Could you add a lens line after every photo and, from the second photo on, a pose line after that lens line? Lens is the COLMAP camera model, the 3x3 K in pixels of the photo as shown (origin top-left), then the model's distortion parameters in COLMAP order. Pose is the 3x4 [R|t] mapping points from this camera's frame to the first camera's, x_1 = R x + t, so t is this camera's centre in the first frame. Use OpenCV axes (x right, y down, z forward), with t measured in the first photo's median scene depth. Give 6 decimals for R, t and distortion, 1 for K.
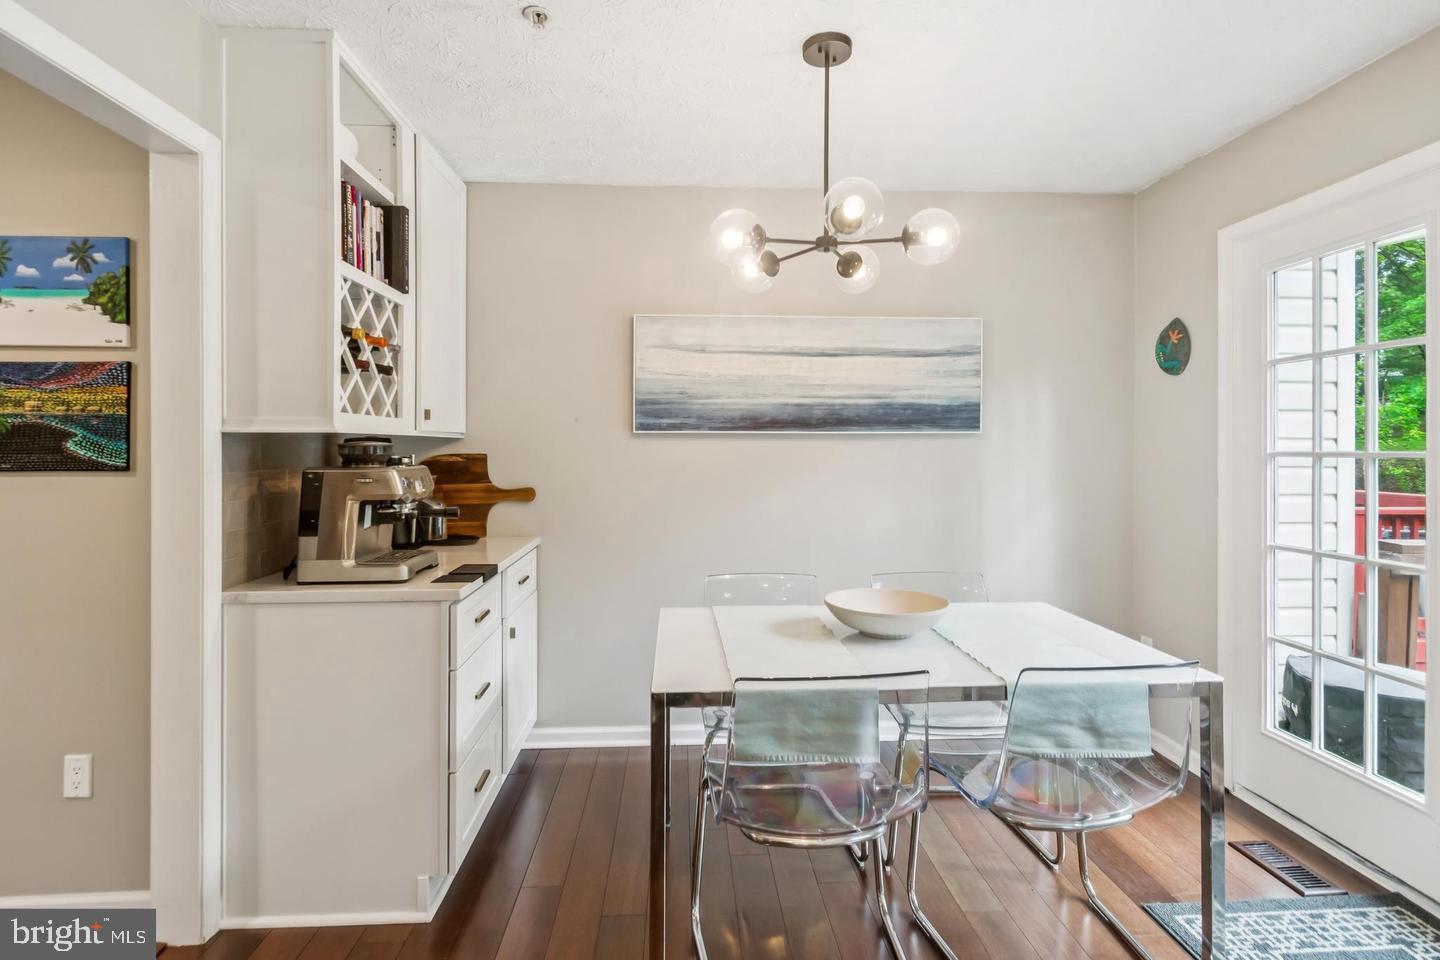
lens RADIAL K [[702.8, 0, 696.5], [0, 702.8, 450.3], [0, 0, 1]] dist [0.002384, -0.000421]
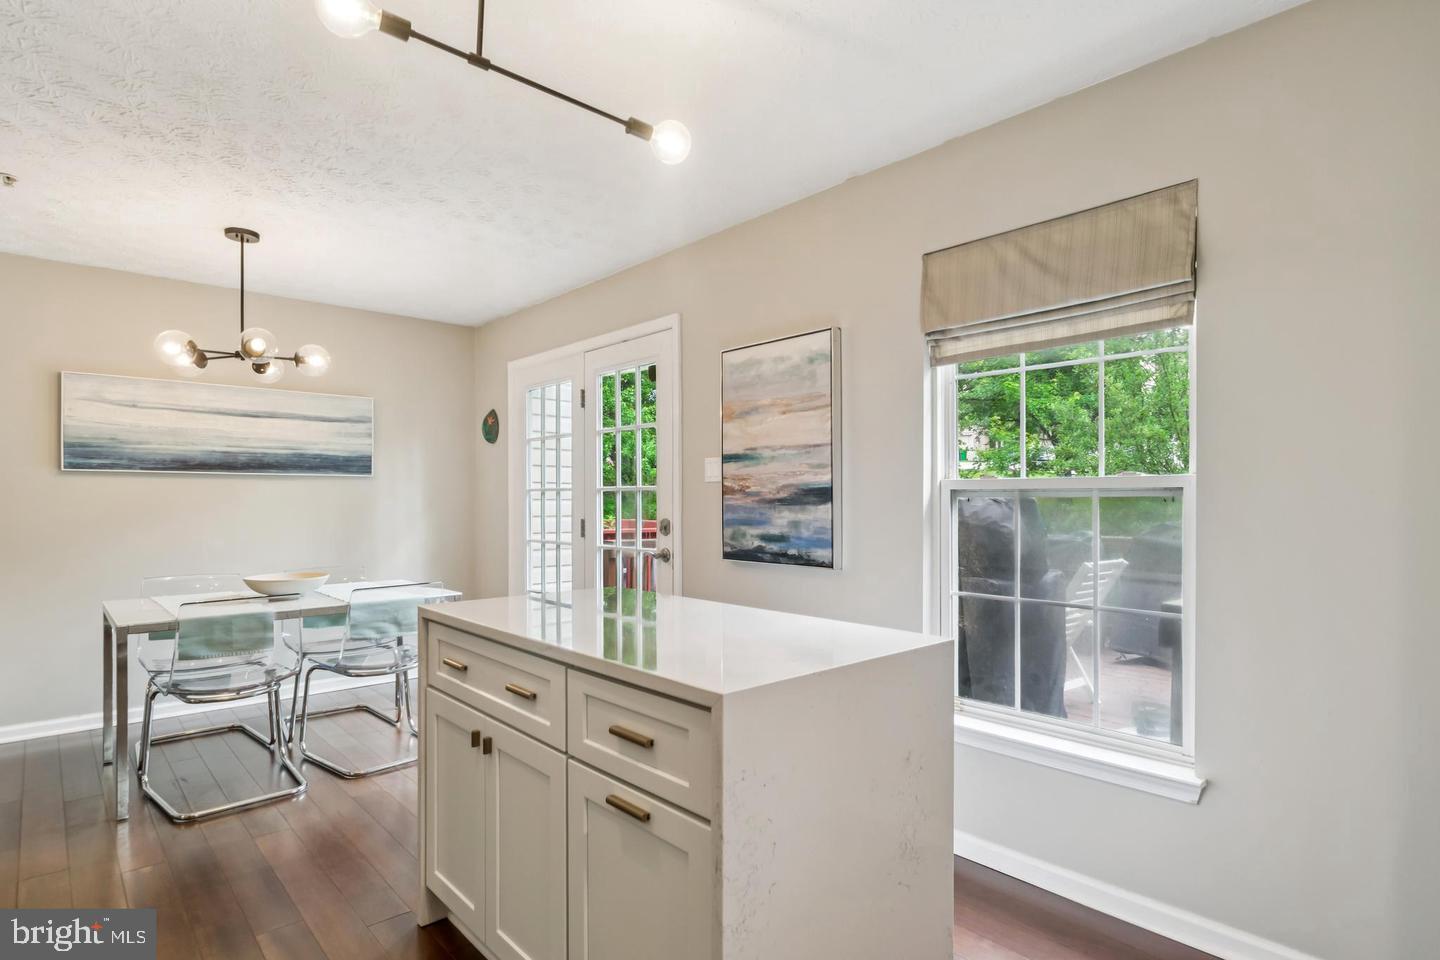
lens RADIAL K [[755.6, 0, 712.8], [0, 755.6, 503.1], [0, 0, 1]] dist [0.003220, -0.001291]
pose [[0.758703, -0.003750, 0.651426, -0.087101], [0.001630, 0.999991, 0.003859, 0.027391], [-0.651435, -0.001866, 0.758702, -0.689803]]
